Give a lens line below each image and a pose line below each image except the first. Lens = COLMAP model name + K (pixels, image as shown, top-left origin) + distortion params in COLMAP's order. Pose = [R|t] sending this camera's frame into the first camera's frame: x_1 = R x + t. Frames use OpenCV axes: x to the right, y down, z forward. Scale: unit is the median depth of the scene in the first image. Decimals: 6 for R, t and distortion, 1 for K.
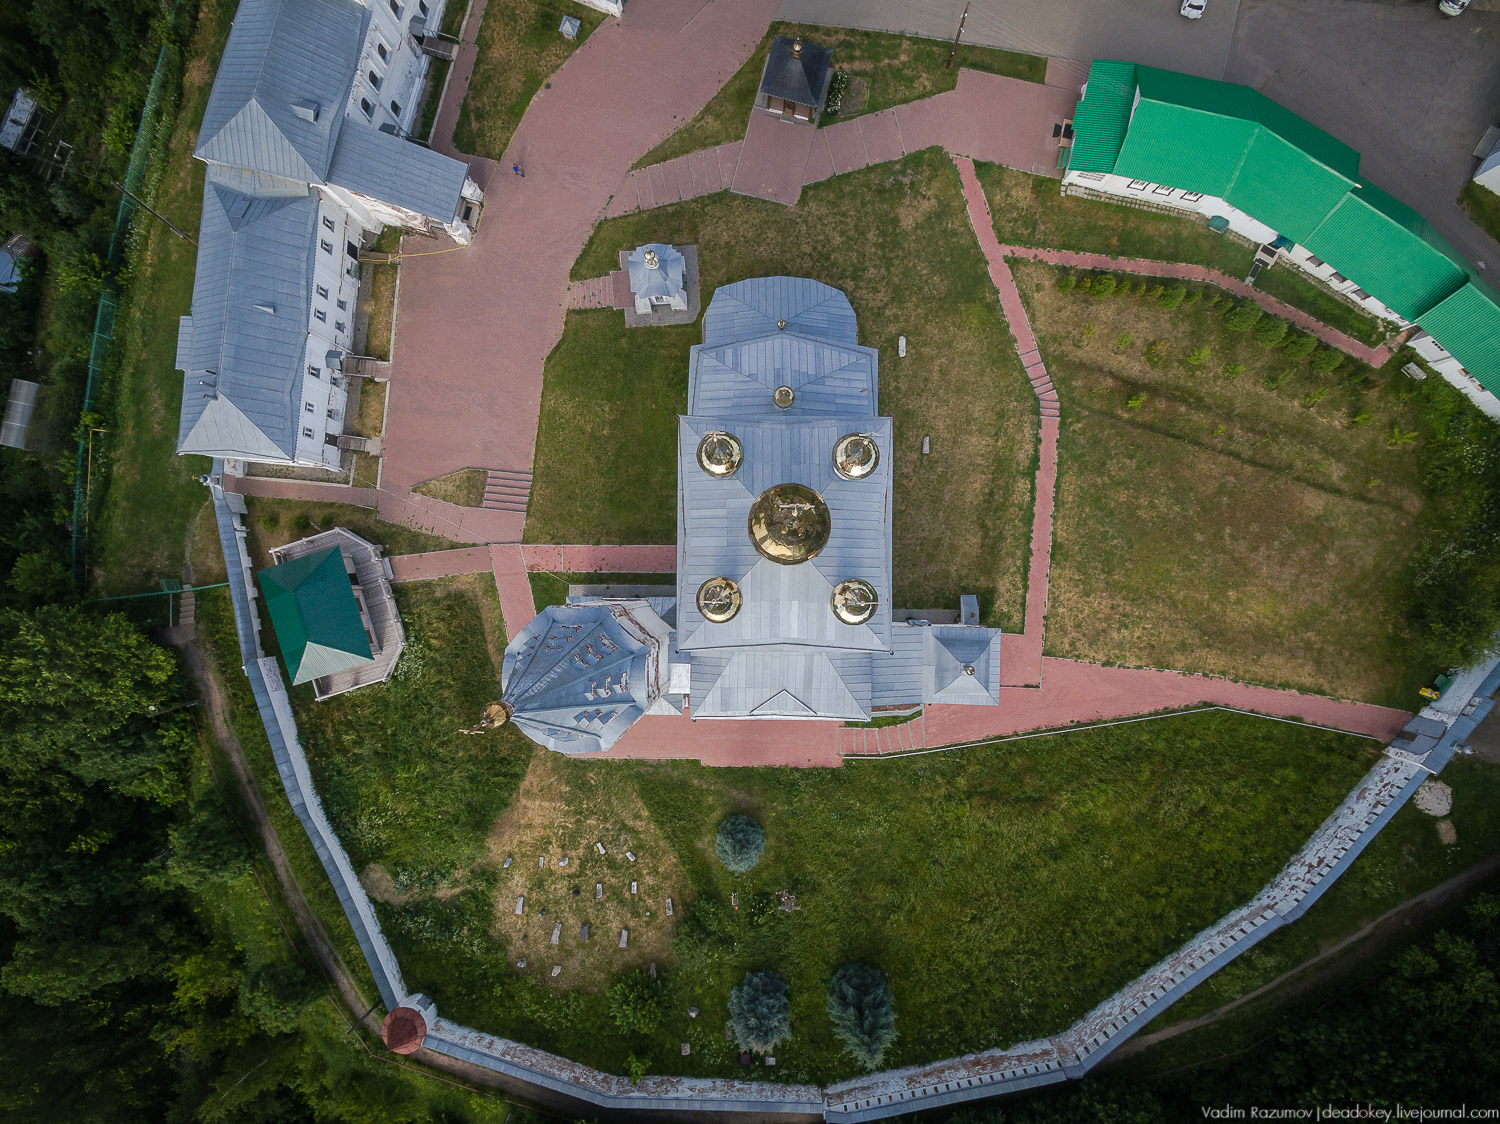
lens RADIAL K [[860.6, 0, 759.0], [0, 860.6, 557.1], [0, 0, 1]] dist [0.025271, 0.000375]
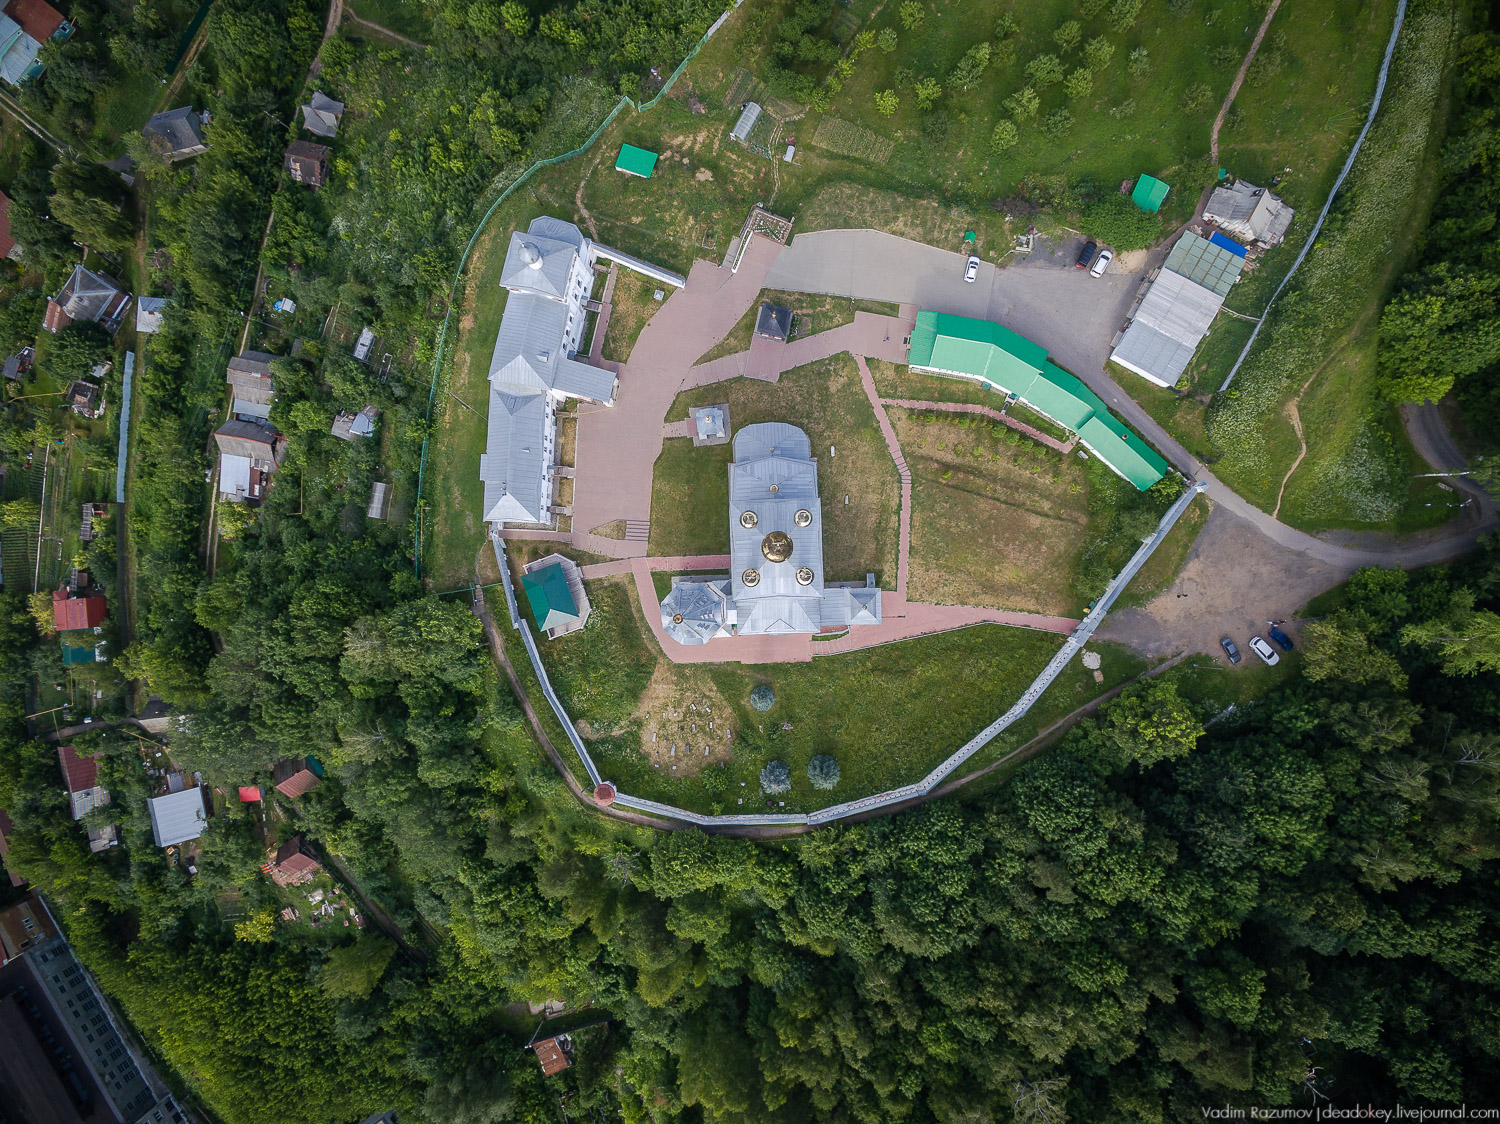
lens RADIAL K [[869.0, 0, 750.0], [0, 869.0, 562.0], [0, 0, 1]] dist [0.042954, 0.000121]
pose [[0.998960, -0.041935, -0.017910, -0.000886], [0.042119, 0.999062, 0.010012, -0.015194], [0.017474, -0.010756, 0.999789, -1.033125]]
